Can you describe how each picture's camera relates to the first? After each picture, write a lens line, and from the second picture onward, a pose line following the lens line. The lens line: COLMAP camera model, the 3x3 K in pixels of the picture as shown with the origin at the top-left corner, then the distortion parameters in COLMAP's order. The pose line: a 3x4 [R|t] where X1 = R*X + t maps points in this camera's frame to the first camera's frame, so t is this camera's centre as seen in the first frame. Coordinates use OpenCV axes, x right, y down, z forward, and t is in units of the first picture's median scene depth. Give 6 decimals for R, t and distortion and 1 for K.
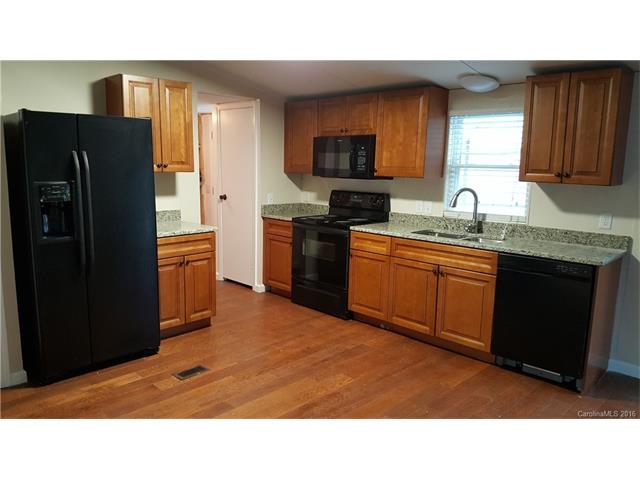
lens RADIAL K [[463.2, 0, 311.2], [0, 463.2, 236.3], [0, 0, 1]] dist [0.157629, -0.348566]
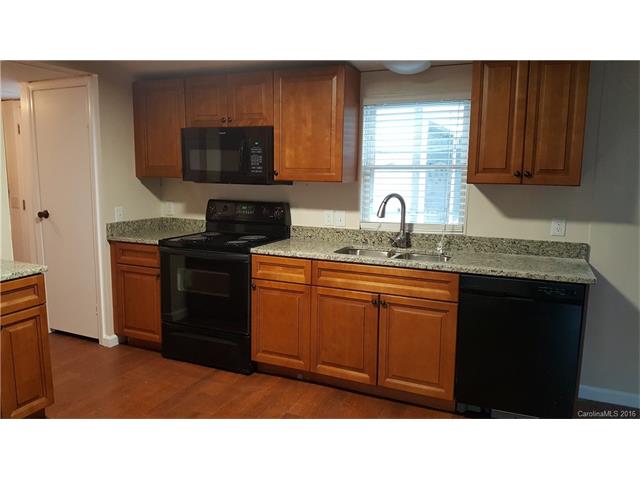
lens RADIAL K [[463.2, 0, 311.2], [0, 463.2, 236.3], [0, 0, 1]] dist [0.157629, -0.348566]
pose [[0.933835, -0.057633, 0.353031, -0.088492], [0.062138, 0.998067, -0.001432, -0.034586], [-0.352266, 0.023274, 0.935610, 0.281585]]
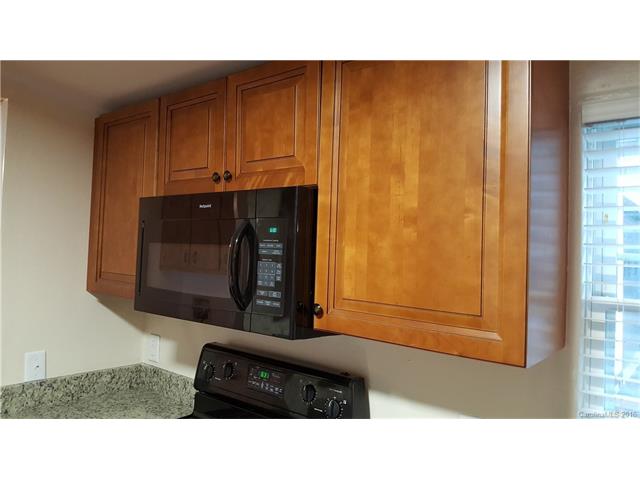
lens RADIAL K [[463.2, 0, 311.2], [0, 463.2, 236.3], [0, 0, 1]] dist [0.157629, -0.348566]
pose [[0.996161, 0.018902, 0.085479, 0.116684], [-0.002714, 0.982611, -0.185659, -0.141277], [-0.087502, 0.184714, 0.978889, 0.764743]]
